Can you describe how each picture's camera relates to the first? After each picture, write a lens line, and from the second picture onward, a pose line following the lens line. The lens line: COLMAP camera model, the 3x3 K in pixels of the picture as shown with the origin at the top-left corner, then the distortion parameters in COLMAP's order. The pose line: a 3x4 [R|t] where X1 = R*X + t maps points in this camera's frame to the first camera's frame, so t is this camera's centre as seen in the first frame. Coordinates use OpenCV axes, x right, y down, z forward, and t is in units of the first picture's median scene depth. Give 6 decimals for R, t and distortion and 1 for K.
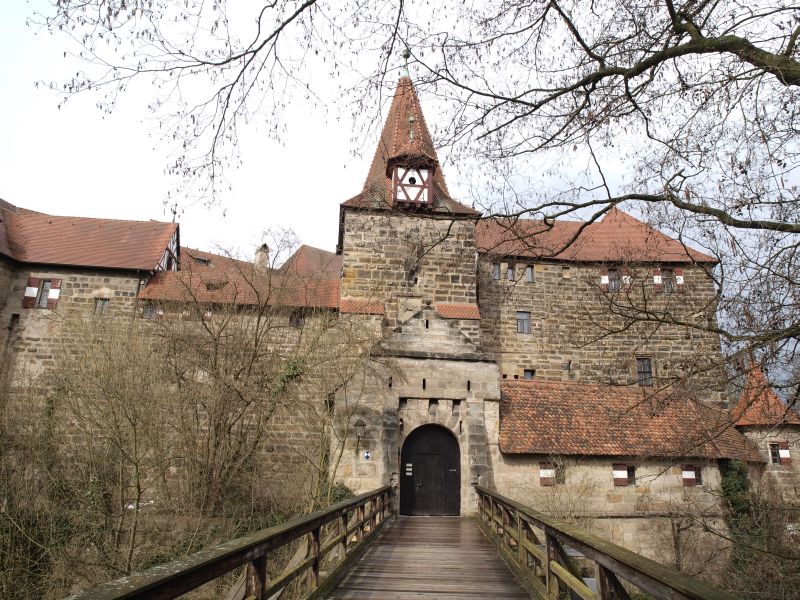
lens RADIAL K [[558.2, 0, 400.0], [0, 558.2, 300.0], [0, 0, 1]] dist [-0.126625, 0.097794]
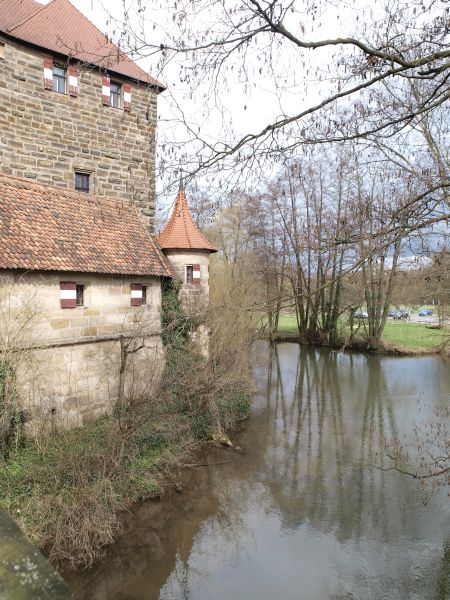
lens RADIAL K [[478.5, 0, 225.0], [0, 478.5, 300.0], [0, 0, 1]] dist [-0.112612, 0.146542]
pose [[0.712501, -0.036862, 0.700702, 0.072625], [-0.188008, 0.952075, 0.241261, 0.108491], [-0.676014, -0.303636, 0.671424, 0.345857]]
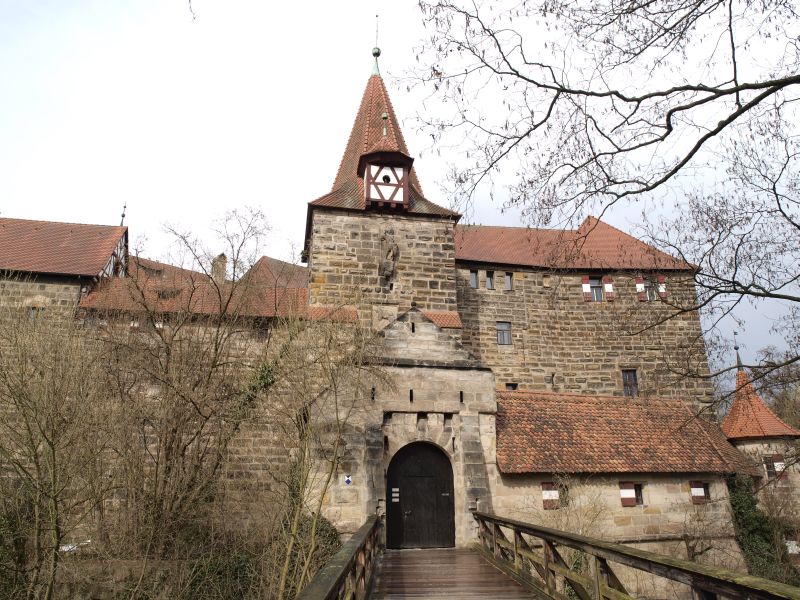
lens RADIAL K [[558.2, 0, 400.0], [0, 558.2, 300.0], [0, 0, 1]] dist [-0.126625, 0.097794]
pose [[0.996935, -0.002001, 0.078212, -0.038284], [0.005281, 0.999114, -0.041751, 0.034038], [-0.078059, 0.042036, 0.996062, 0.115264]]
